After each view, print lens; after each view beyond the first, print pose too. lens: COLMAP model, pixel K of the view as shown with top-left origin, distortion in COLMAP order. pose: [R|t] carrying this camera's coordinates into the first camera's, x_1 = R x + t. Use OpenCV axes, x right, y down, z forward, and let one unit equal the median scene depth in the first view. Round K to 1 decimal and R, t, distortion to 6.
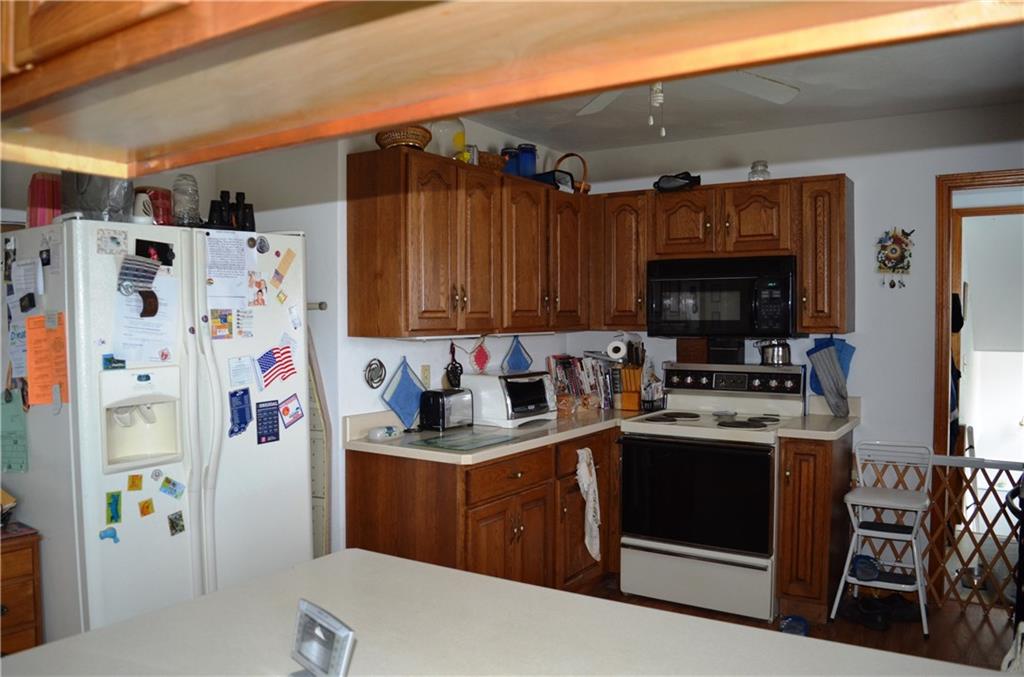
lens RADIAL K [[834.6, 0, 512.0], [0, 834.6, 338.5], [0, 0, 1]] dist [-0.067122, -0.005055]
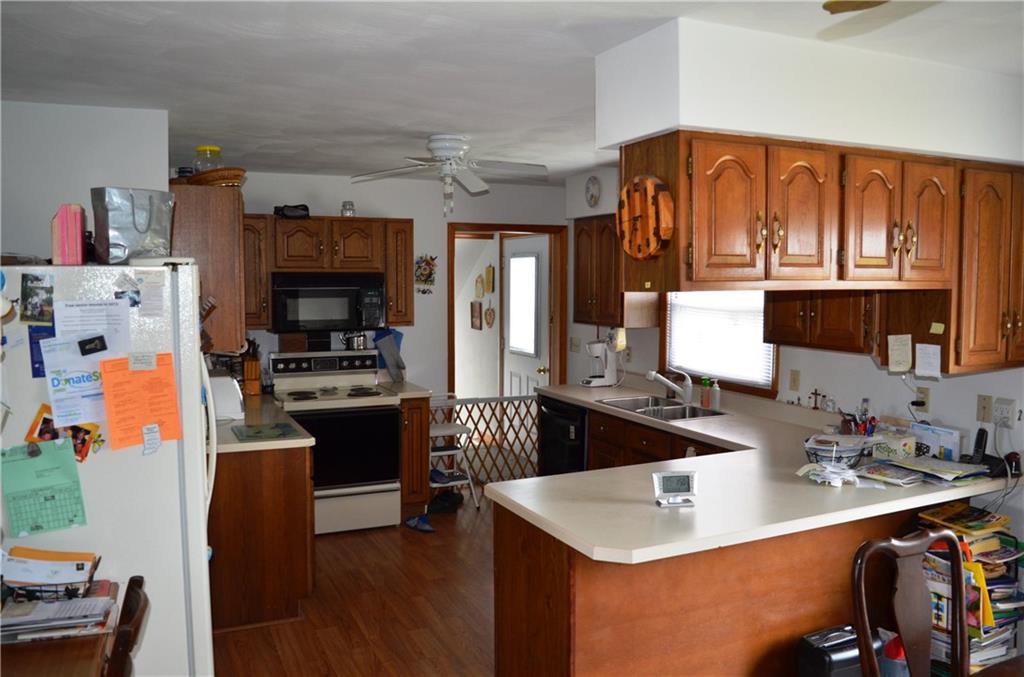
lens RADIAL K [[834.6, 0, 512.0], [0, 834.6, 338.5], [0, 0, 1]] dist [-0.067122, -0.005055]
pose [[0.518037, -0.061033, 0.853178, -0.774871], [0.022743, 0.998081, 0.057589, -0.064114], [-0.855056, -0.010430, 0.518432, 0.058638]]
